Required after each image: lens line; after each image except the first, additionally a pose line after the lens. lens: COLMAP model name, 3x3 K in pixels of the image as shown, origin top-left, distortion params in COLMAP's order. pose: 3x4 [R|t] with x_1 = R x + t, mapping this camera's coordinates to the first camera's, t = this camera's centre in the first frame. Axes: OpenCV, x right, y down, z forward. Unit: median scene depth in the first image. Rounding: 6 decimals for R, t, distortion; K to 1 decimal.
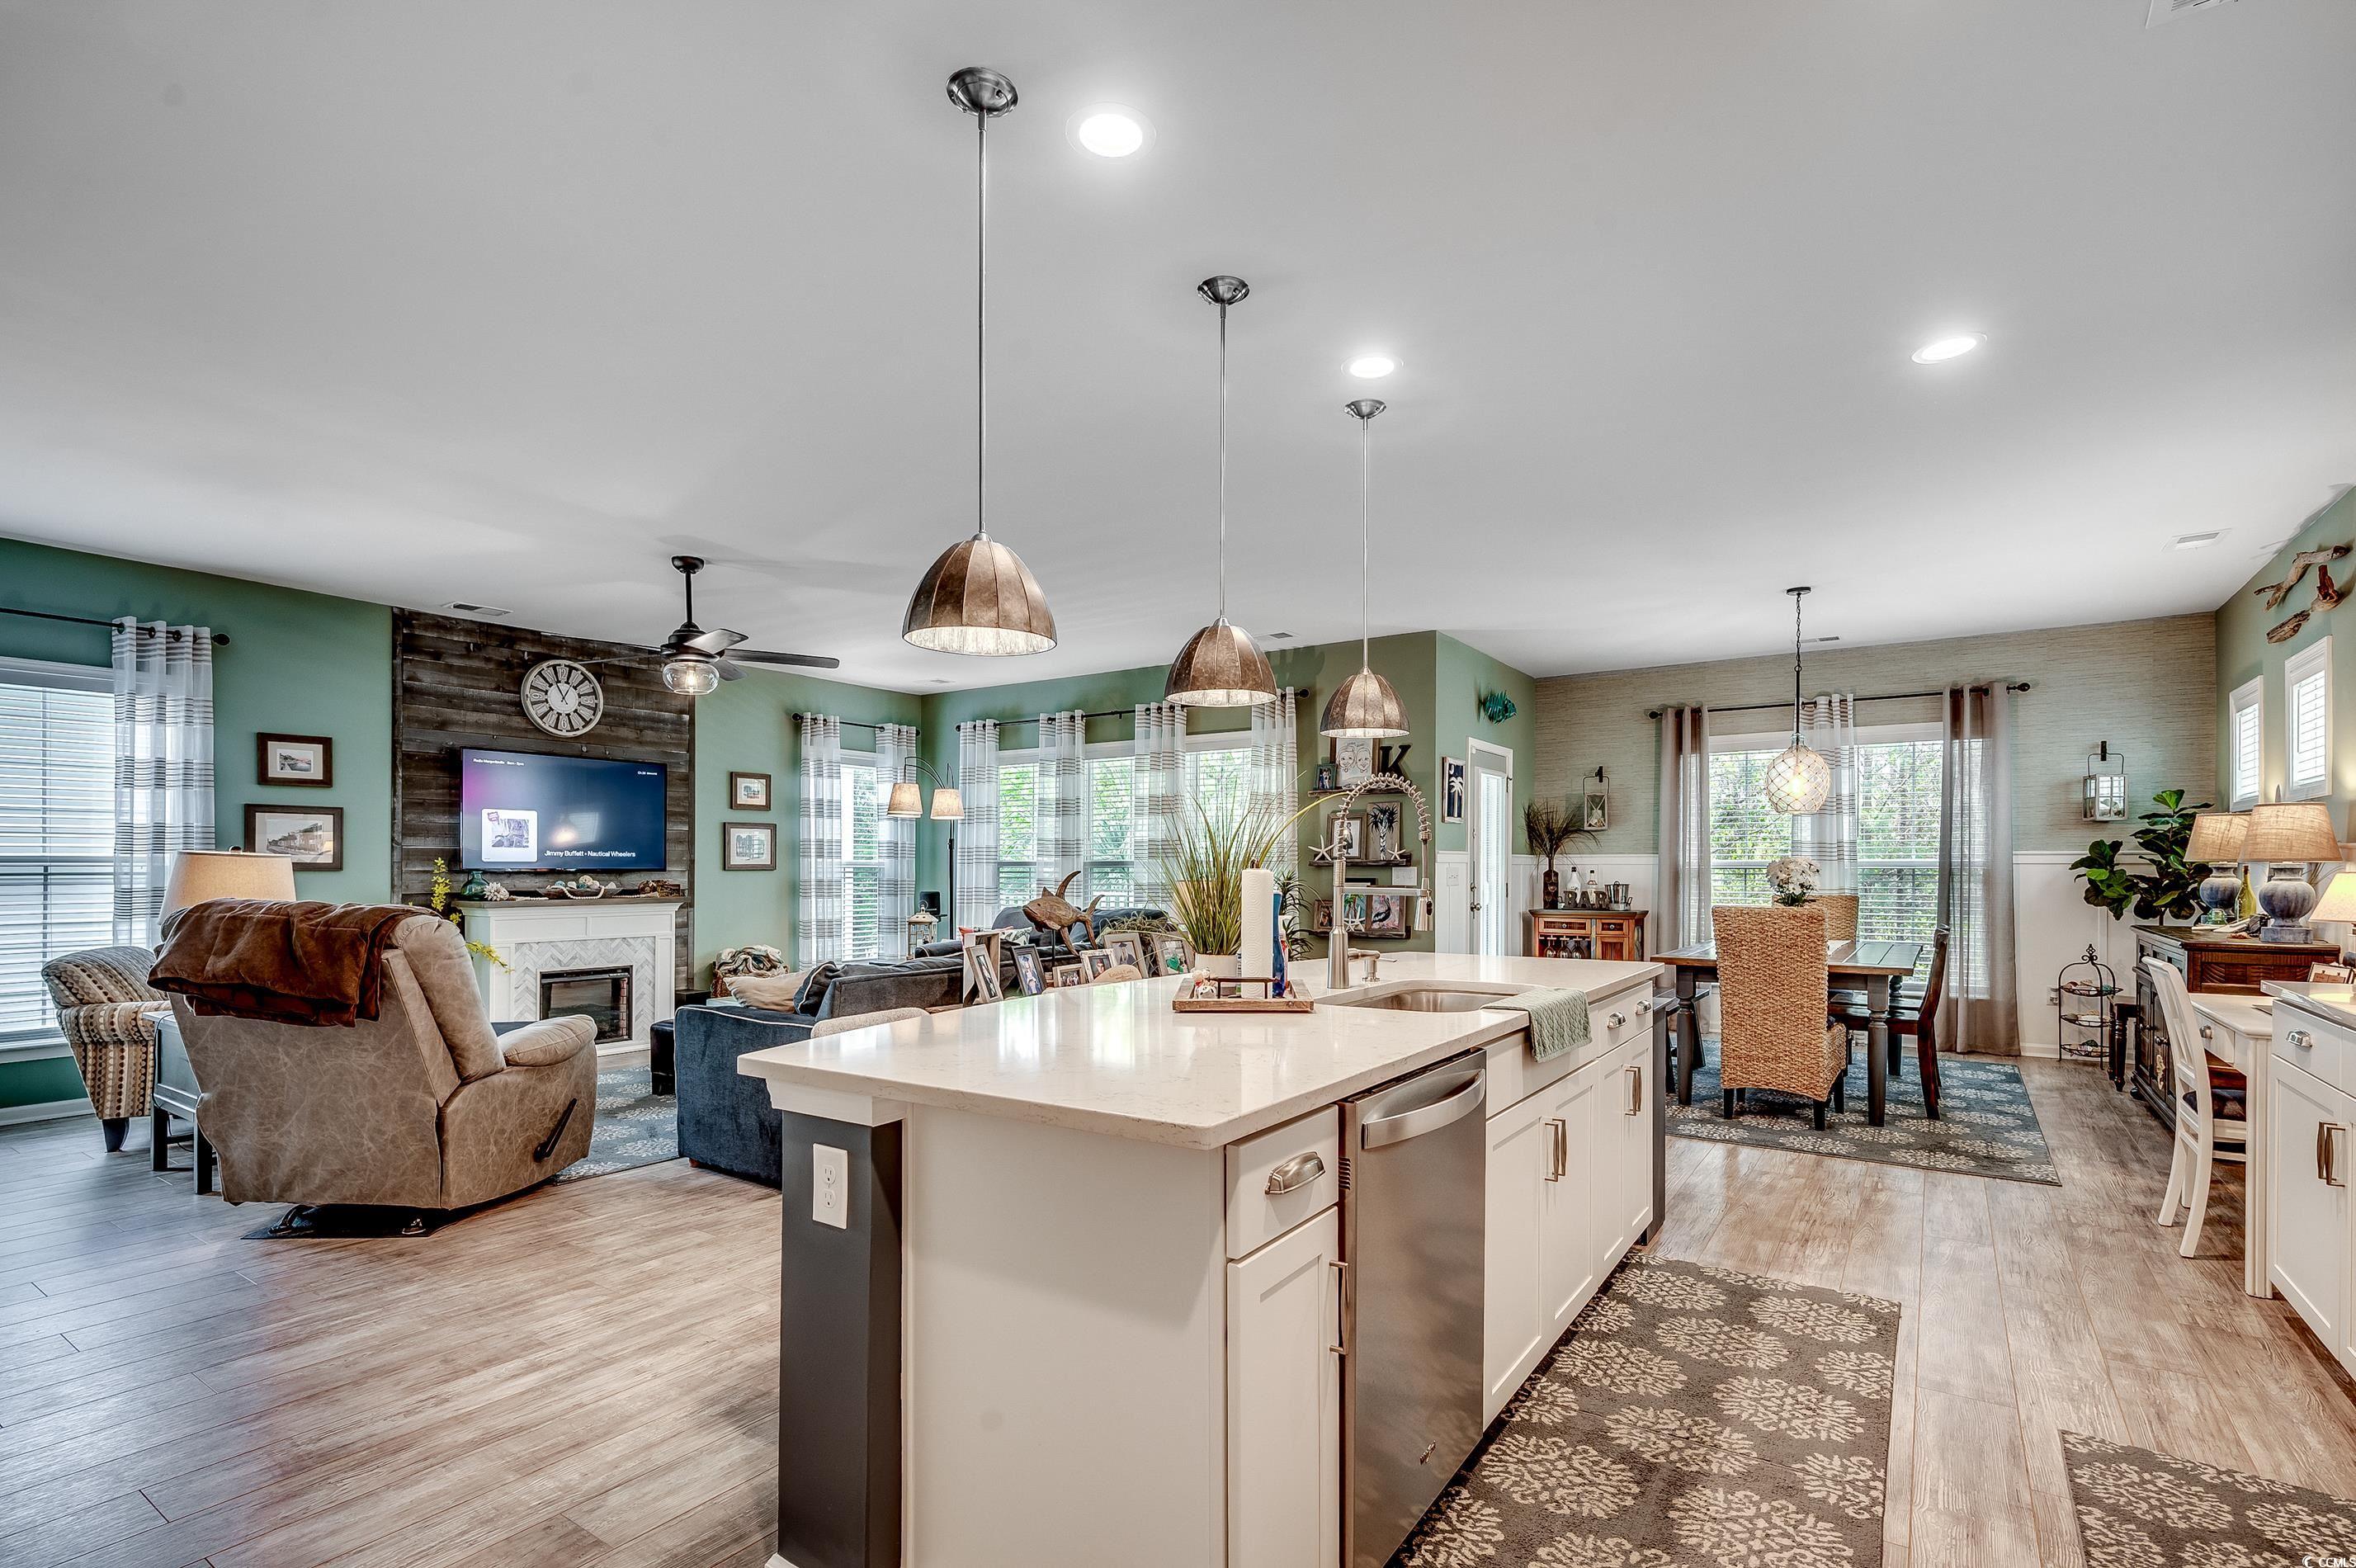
lens RADIAL K [[1093.8, 0, 1204.6], [0, 1093.8, 874.1], [0, 0, 1]] dist [0.001743, 0.000060]
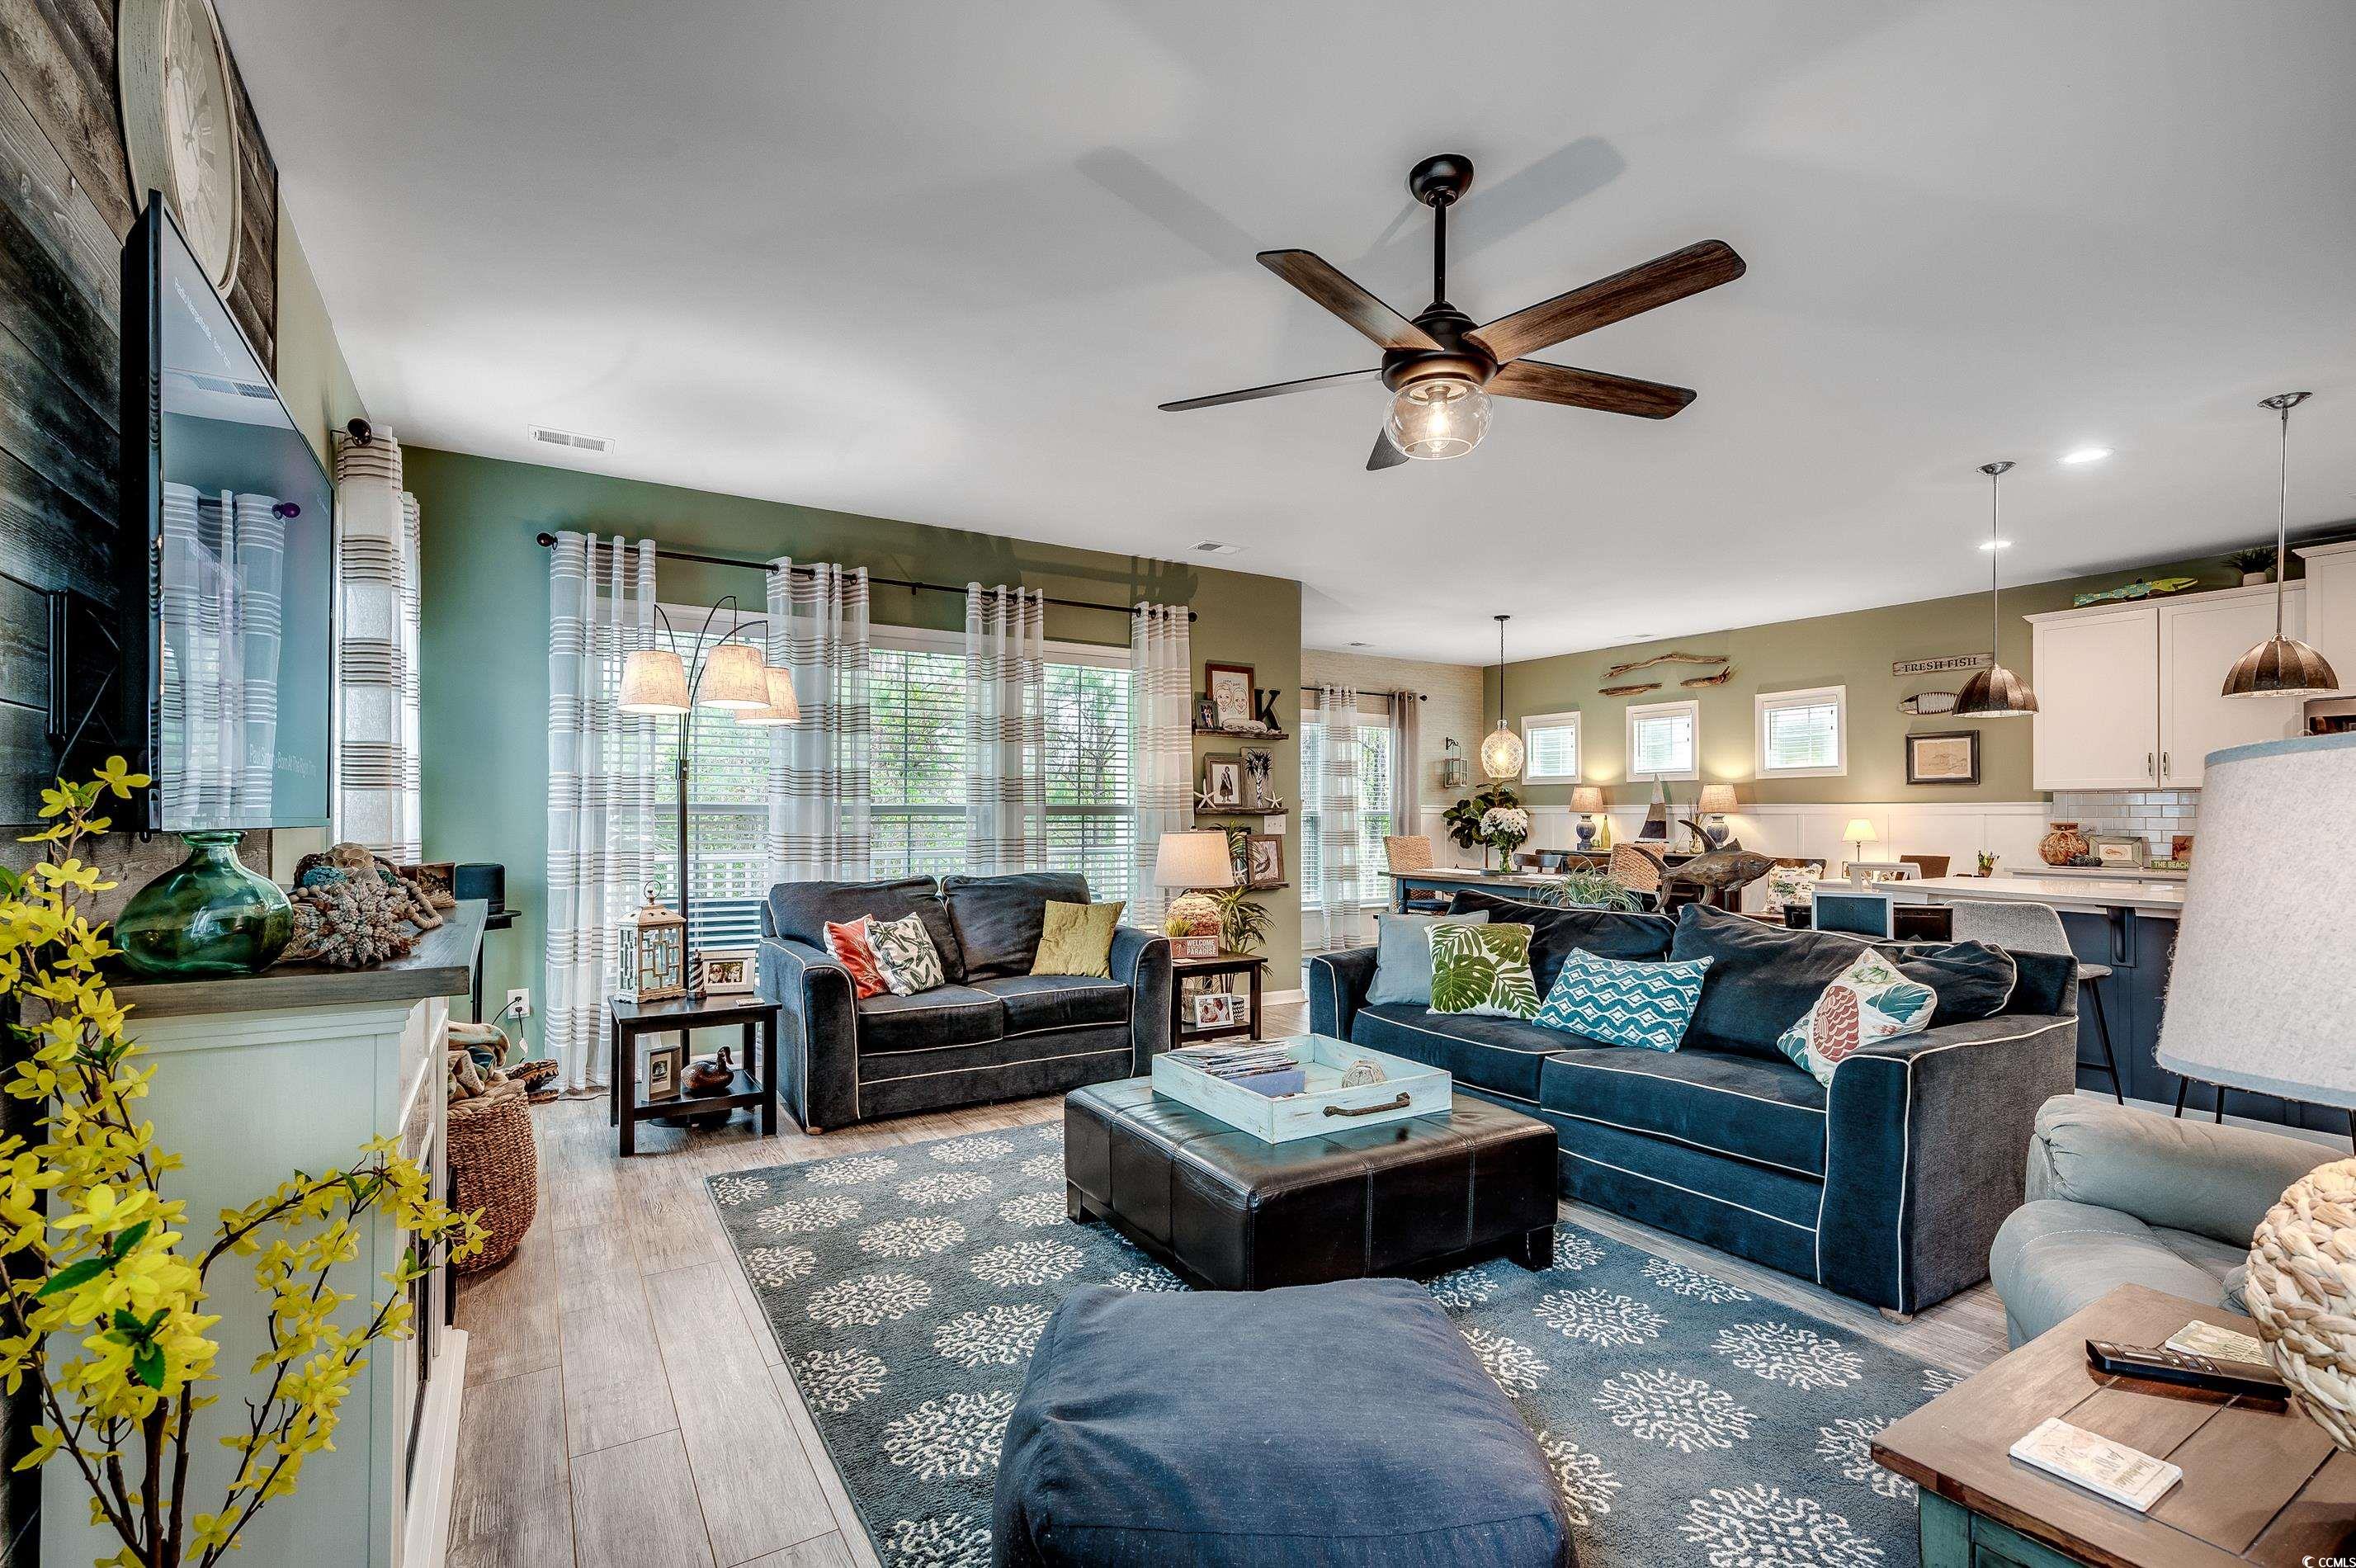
lens RADIAL K [[1061.1, 0, 1181.7], [0, 1061.1, 817.6], [0, 0, 1]] dist [0.001077, 0.000038]
pose [[0.407961, -0.000230, 0.912999, -0.811200], [0.004651, 0.999988, -0.001826, -0.003441], [-0.912987, 0.004991, 0.407957, 0.777469]]
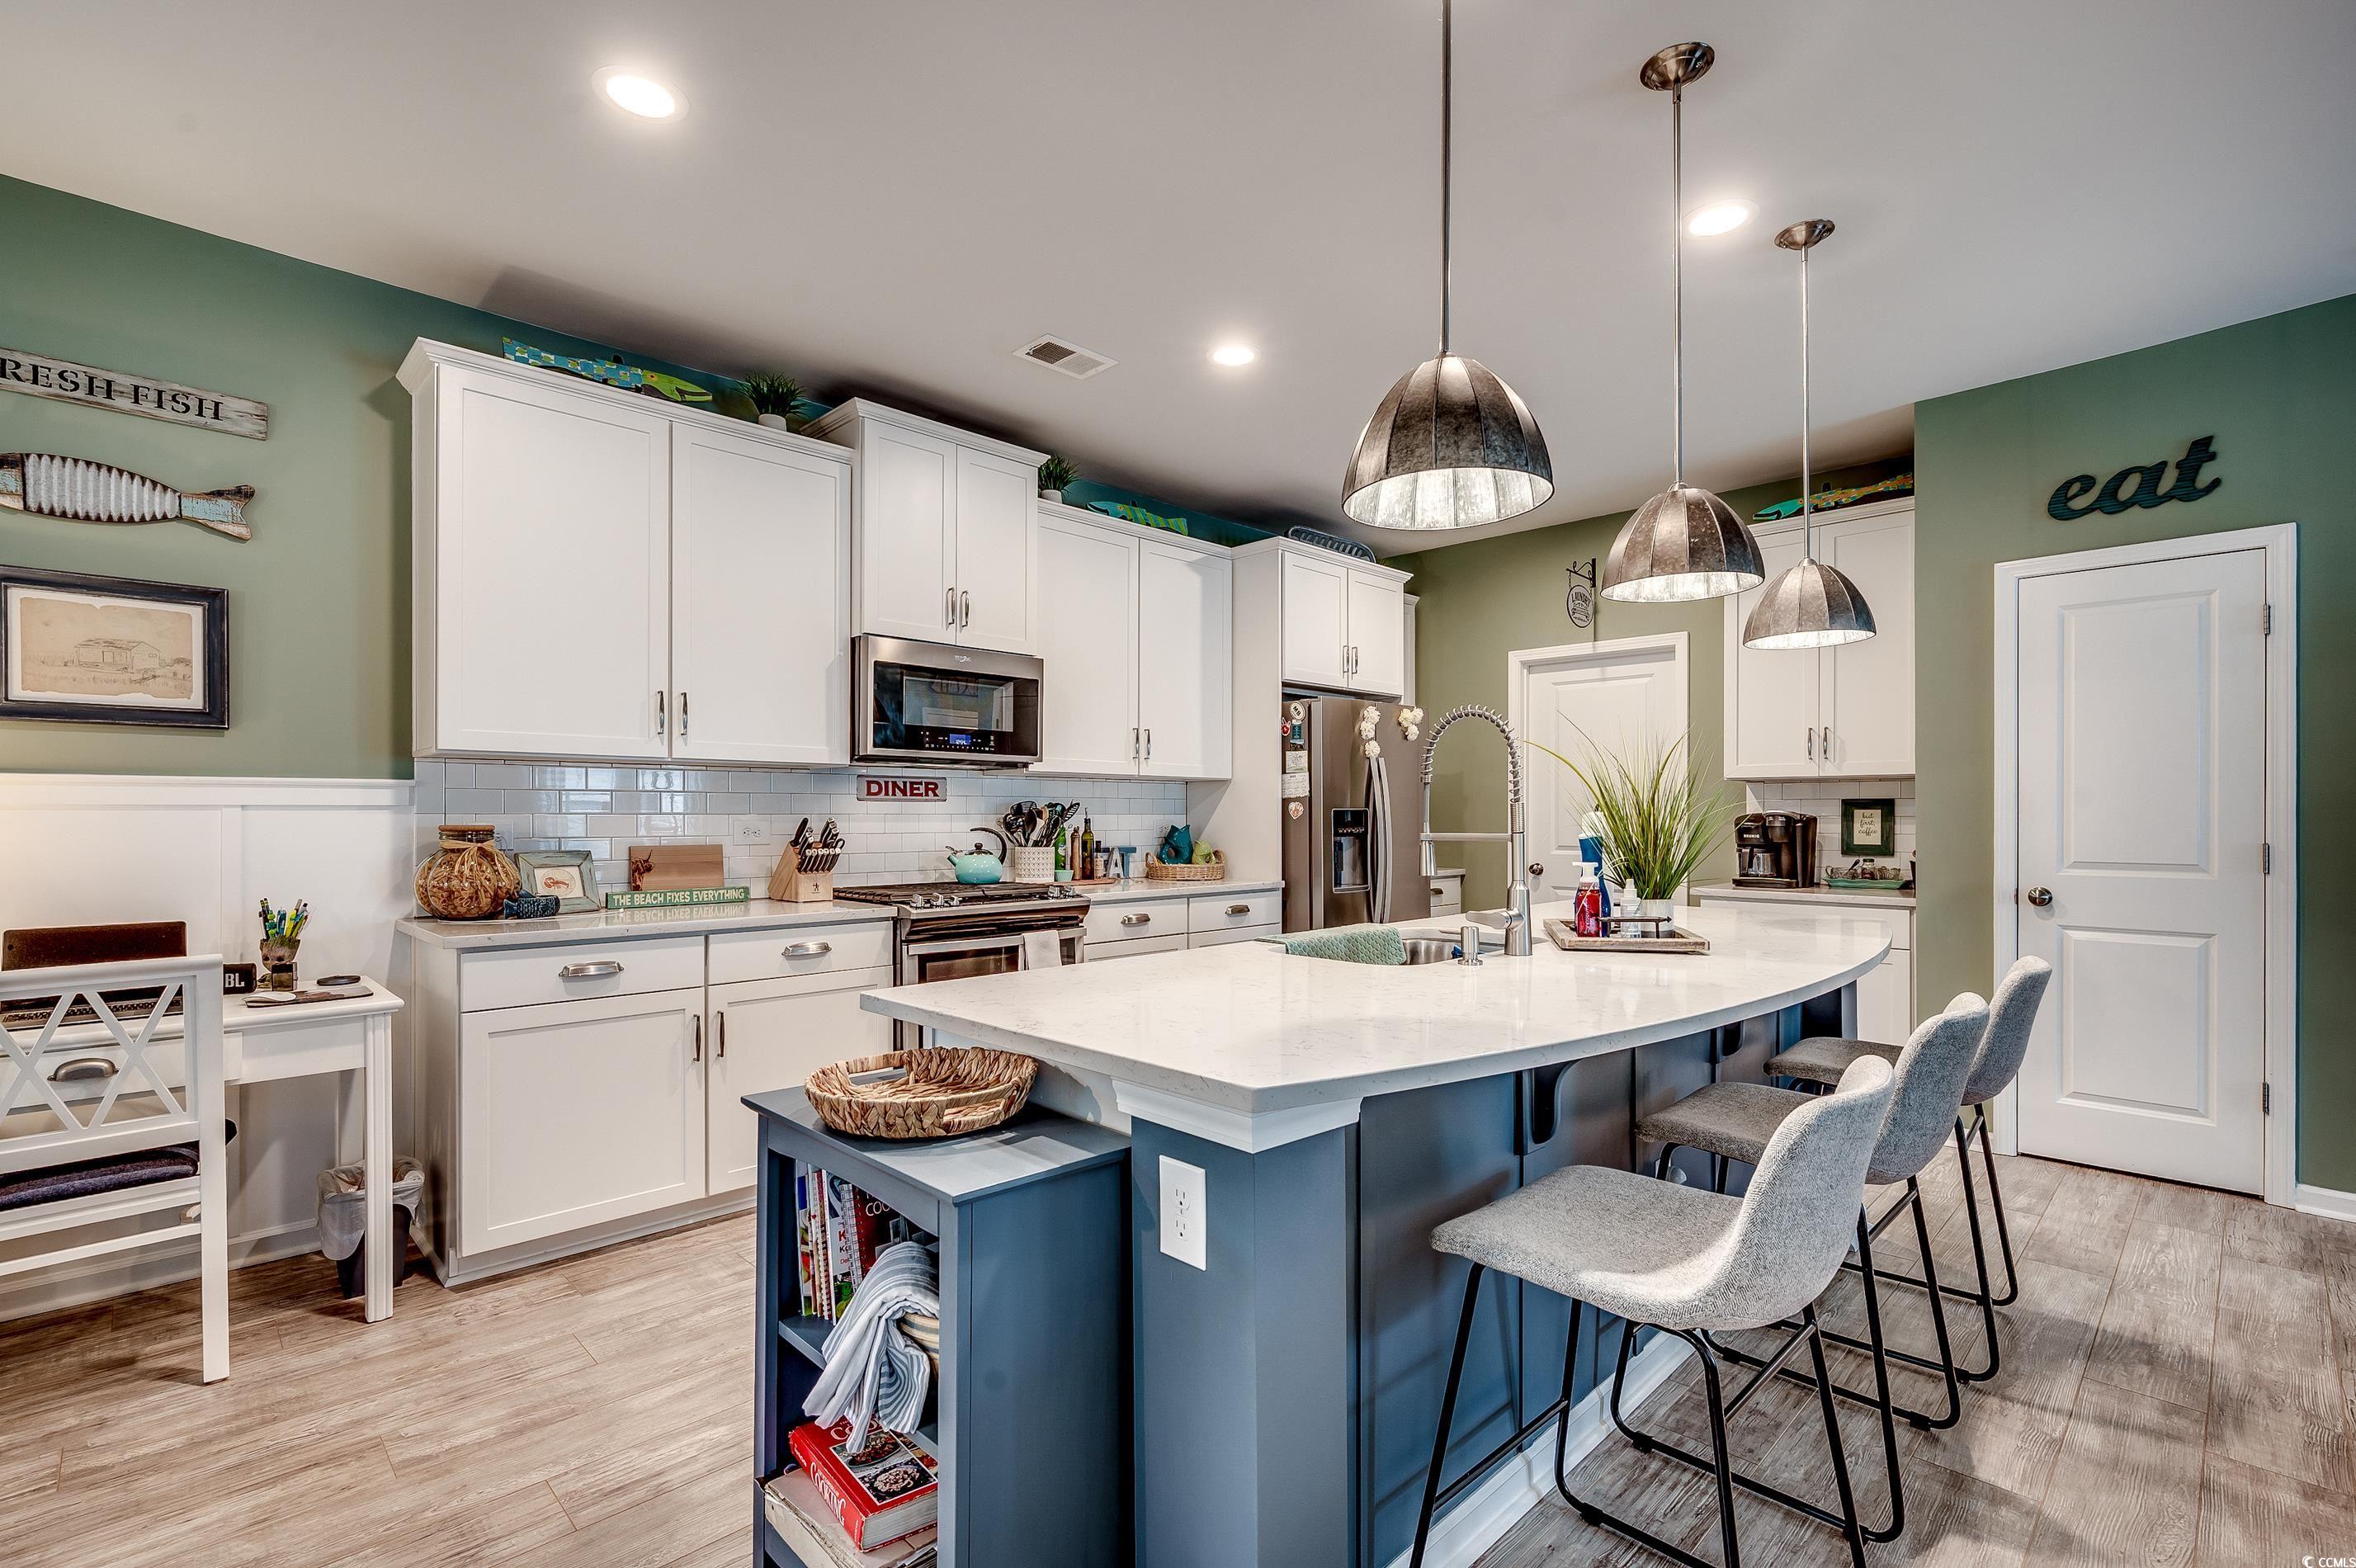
lens RADIAL K [[1061.1, 0, 1181.7], [0, 1061.1, 817.6], [0, 0, 1]] dist [0.001077, 0.000038]
pose [[-0.979471, -0.000019, 0.201585, 0.092257], [0.001845, 0.999957, 0.009058, -0.003835], [-0.201576, 0.009244, -0.979429, 0.815897]]
